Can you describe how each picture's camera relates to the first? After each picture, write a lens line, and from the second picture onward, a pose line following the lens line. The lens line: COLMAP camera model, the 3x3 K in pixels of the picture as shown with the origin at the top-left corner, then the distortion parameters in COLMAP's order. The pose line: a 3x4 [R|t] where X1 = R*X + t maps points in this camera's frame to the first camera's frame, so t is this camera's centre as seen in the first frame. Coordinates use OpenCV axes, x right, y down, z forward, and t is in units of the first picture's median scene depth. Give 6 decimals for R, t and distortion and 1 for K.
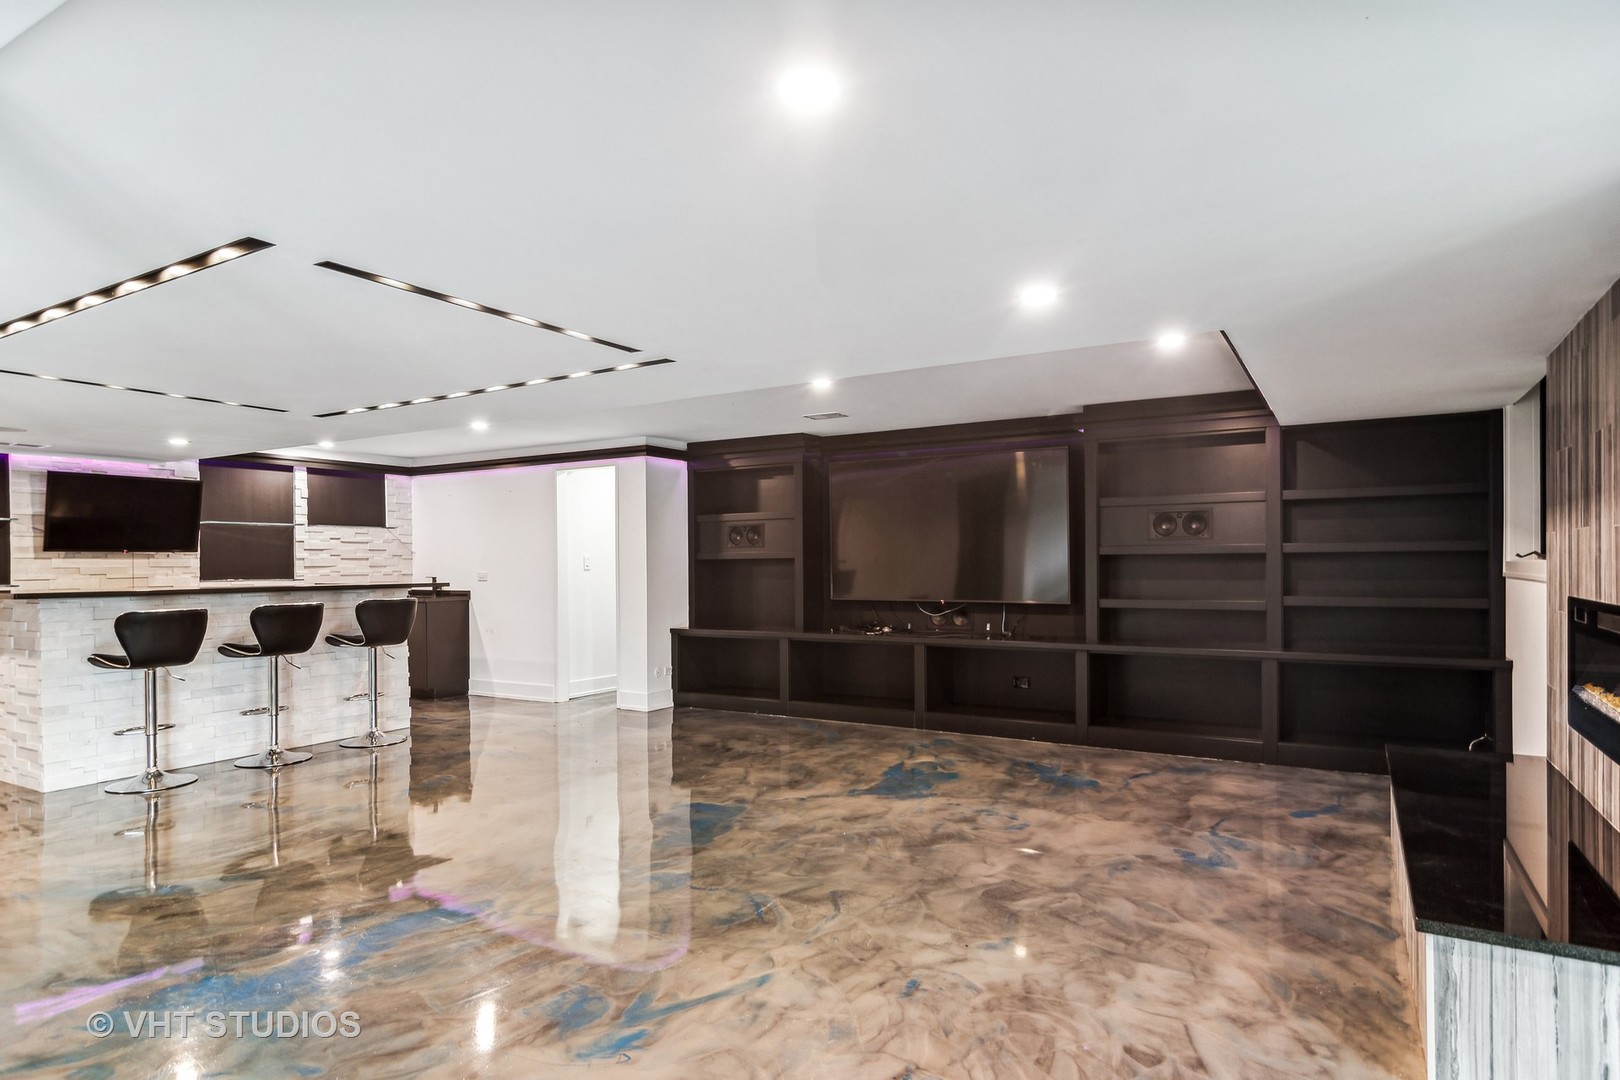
lens RADIAL K [[866.9, 0, 810.0], [0, 866.9, 540.0], [0, 0, 1]] dist [-0.002247, 0.000277]
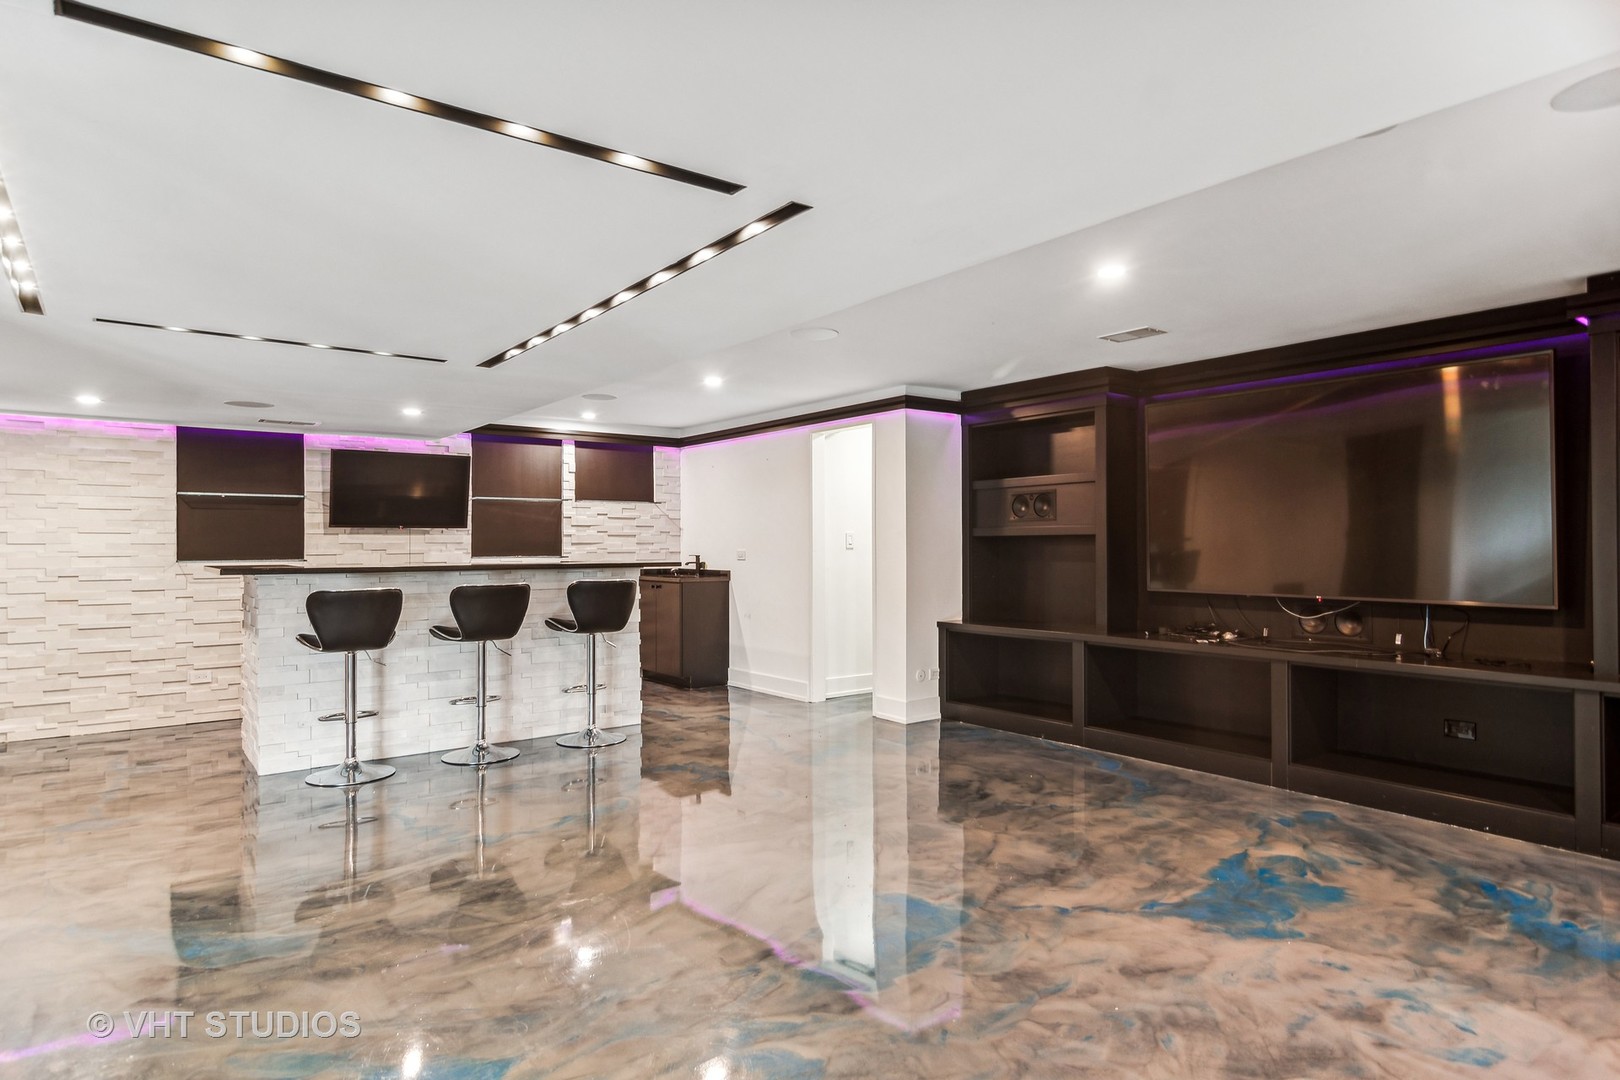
lens RADIAL K [[876.8, 0, 826.6], [0, 876.8, 531.4], [0, 0, 1]] dist [0.001714, 0.000507]
pose [[0.933440, -0.000699, -0.358733, 0.041645], [0.005708, 0.999900, 0.012903, 0.008000], [0.358689, -0.014092, 0.933351, 0.236415]]
